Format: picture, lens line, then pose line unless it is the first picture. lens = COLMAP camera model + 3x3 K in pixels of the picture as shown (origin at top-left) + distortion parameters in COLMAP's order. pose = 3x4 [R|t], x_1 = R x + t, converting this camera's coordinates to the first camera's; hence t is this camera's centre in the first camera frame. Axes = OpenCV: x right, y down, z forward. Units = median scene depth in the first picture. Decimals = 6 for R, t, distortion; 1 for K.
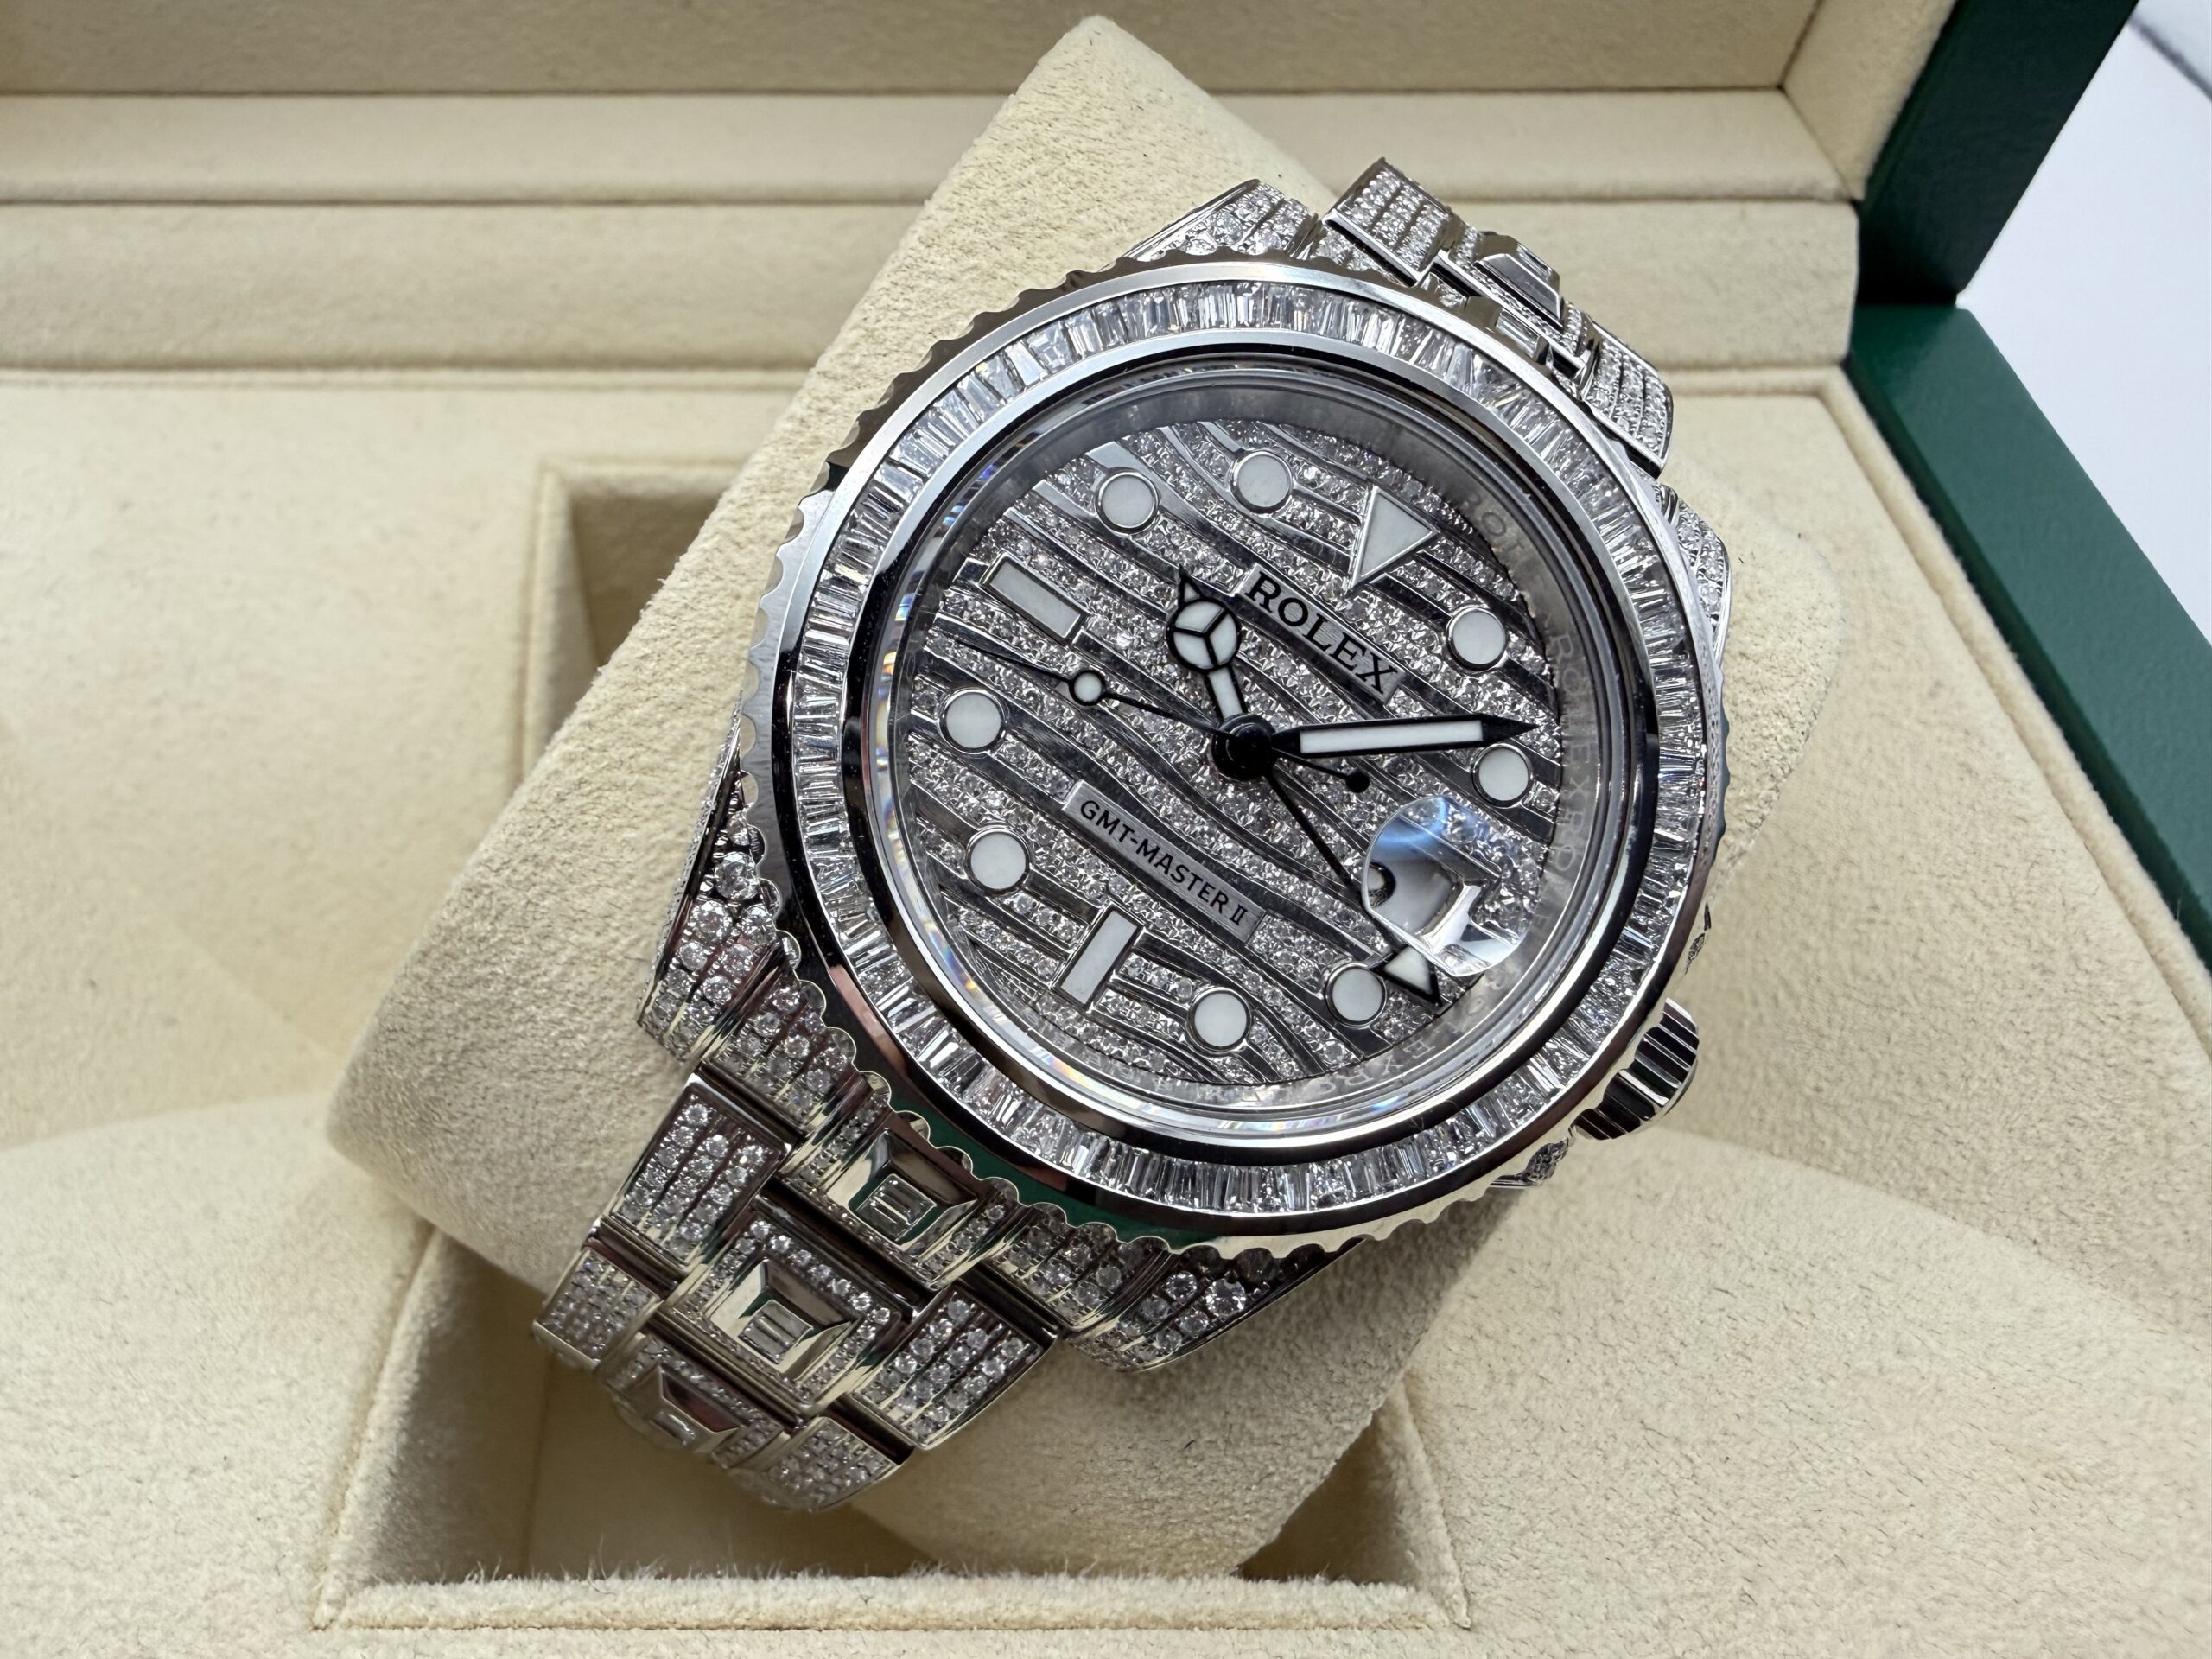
lens RADIAL K [[1735.9, 0, 871.6], [0, 1735.9, 841.4], [0, 0, 1]] dist [-0.007175, 0.006714]
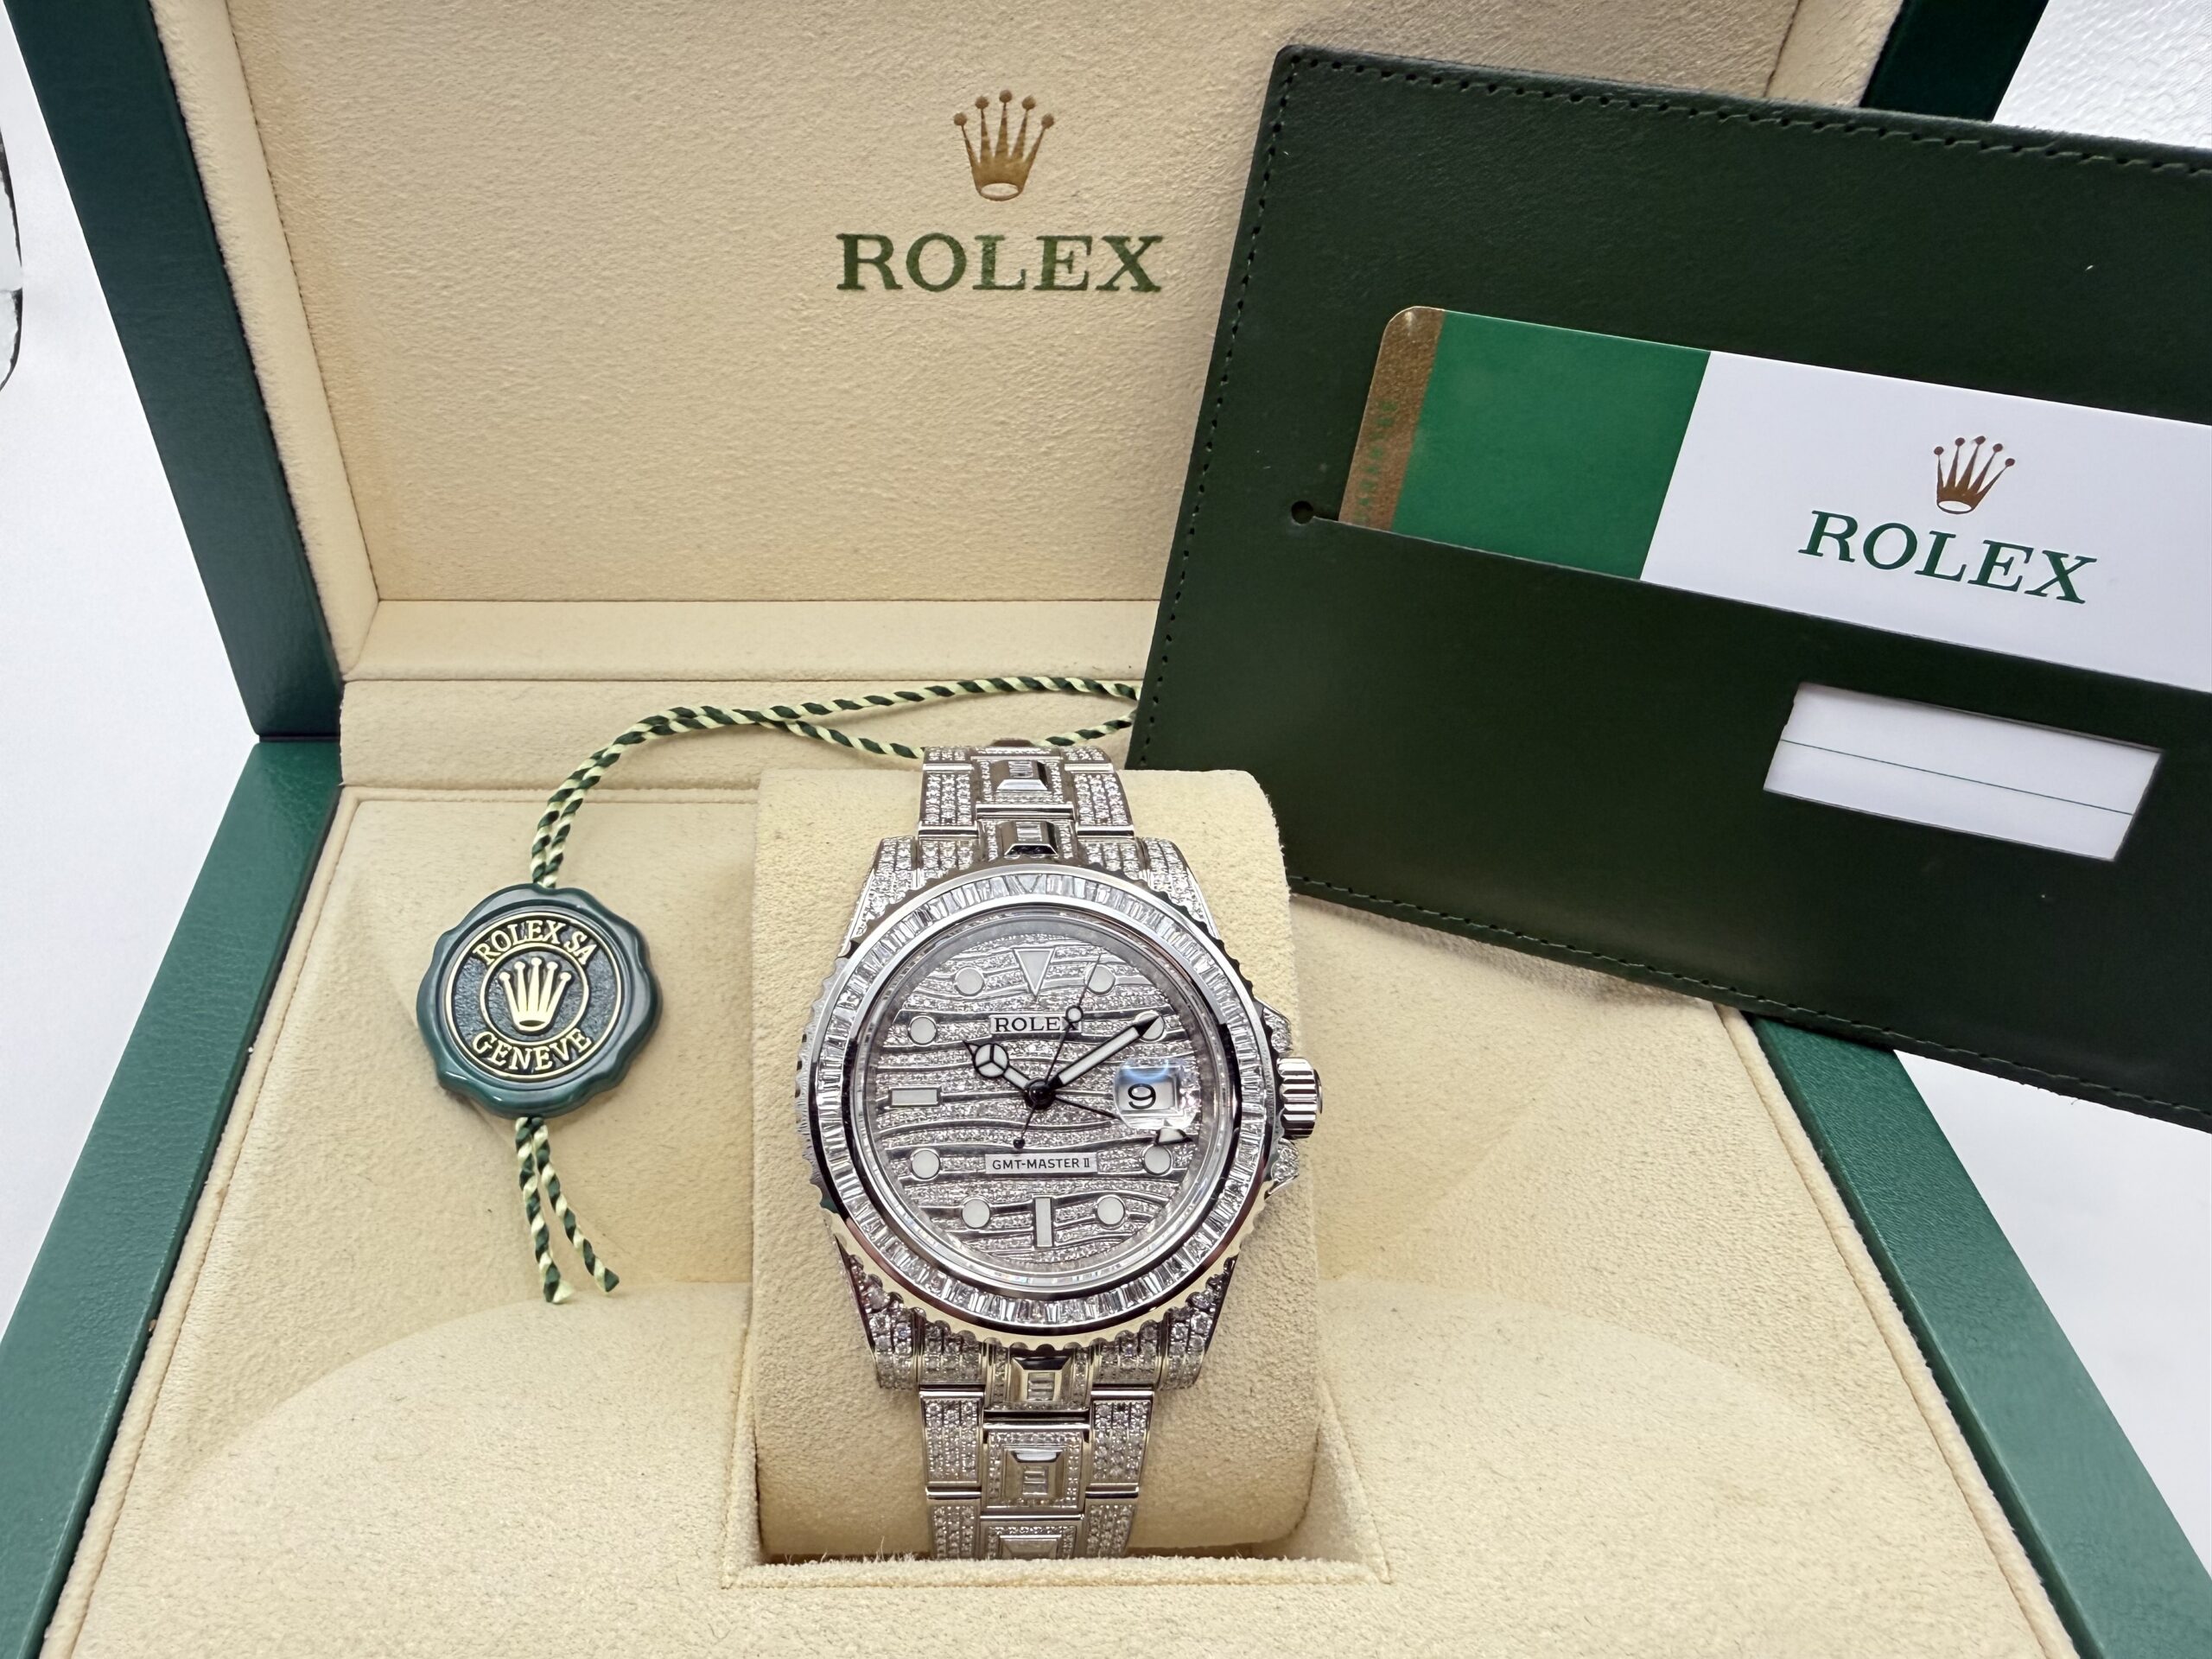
lens RADIAL K [[1735.9, 0, 880.8], [0, 1735.9, 806.2], [0, 0, 1]] dist [-0.007175, 0.006714]
pose [[0.999908, -0.002594, 0.013281, -0.131616], [0.004612, 0.988021, -0.154251, -0.034109], [-0.012722, 0.154299, 0.987942, -0.588020]]
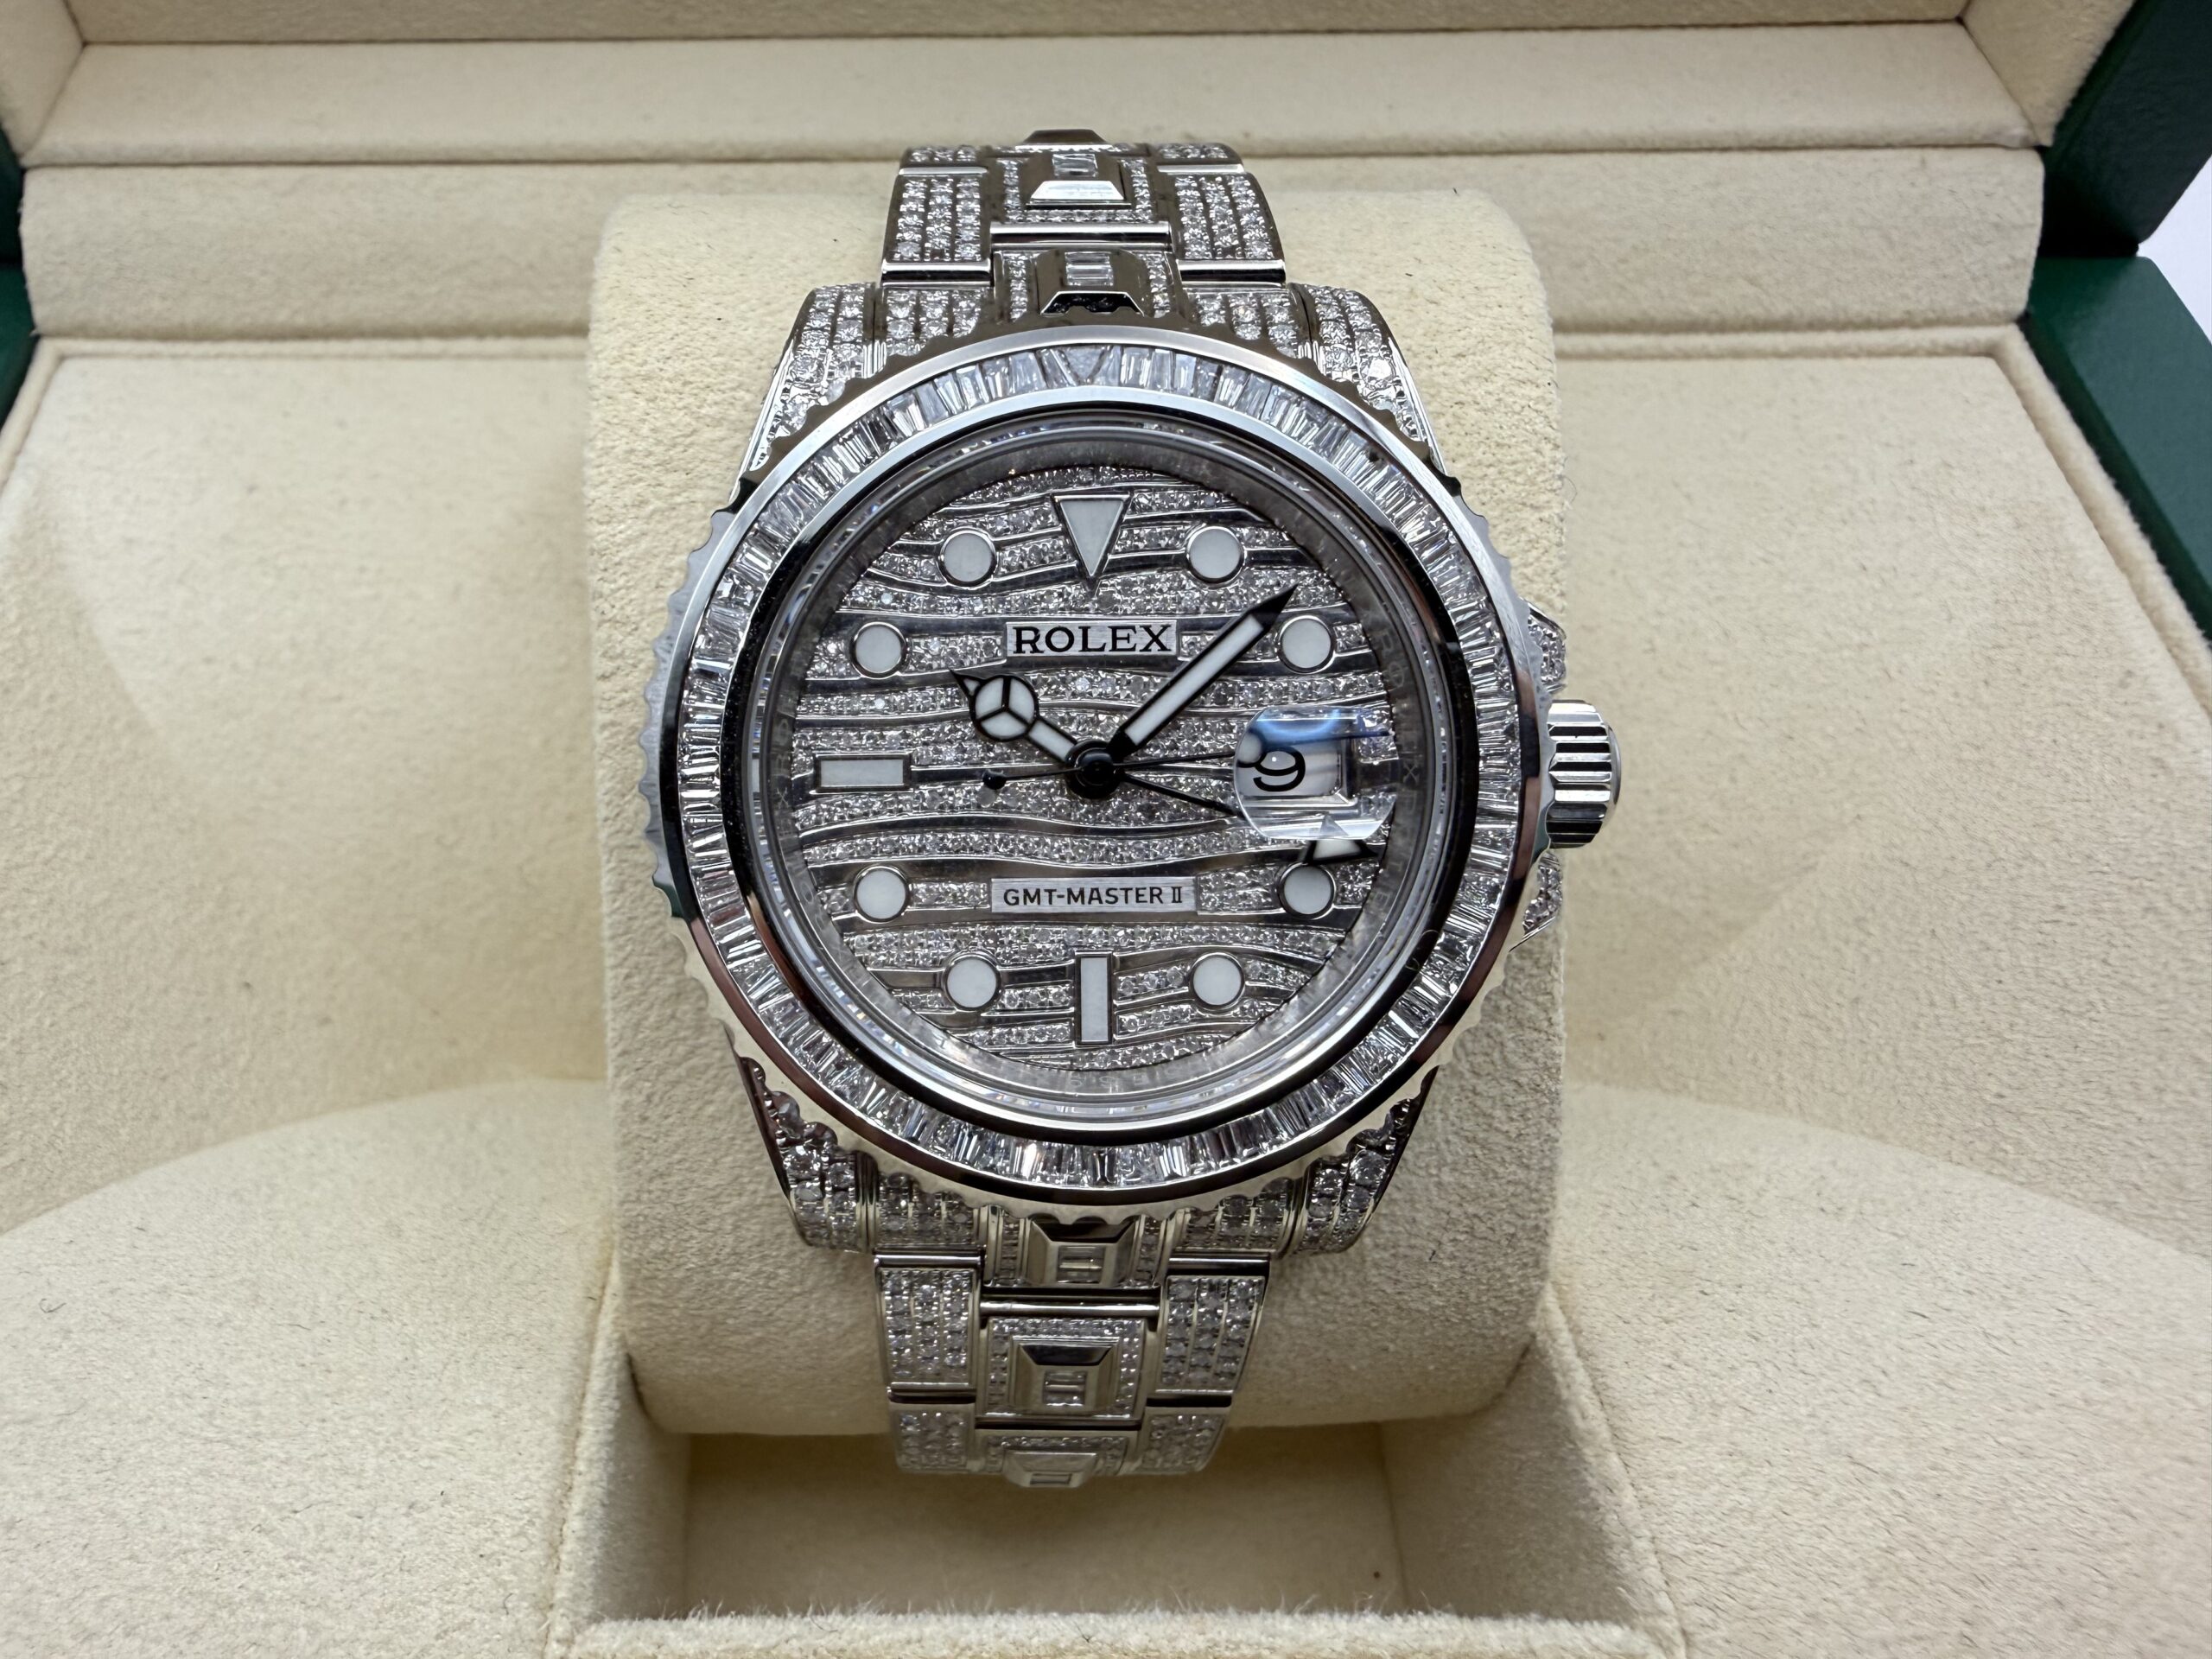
lens RADIAL K [[1735.9, 0, 864.3], [0, 1735.9, 854.7], [0, 0, 1]] dist [-0.007175, 0.006714]
pose [[0.999915, -0.003370, -0.012615, -0.085818], [0.004283, 0.997319, 0.073049, -0.067269], [0.012335, -0.073097, 0.997249, 0.016631]]
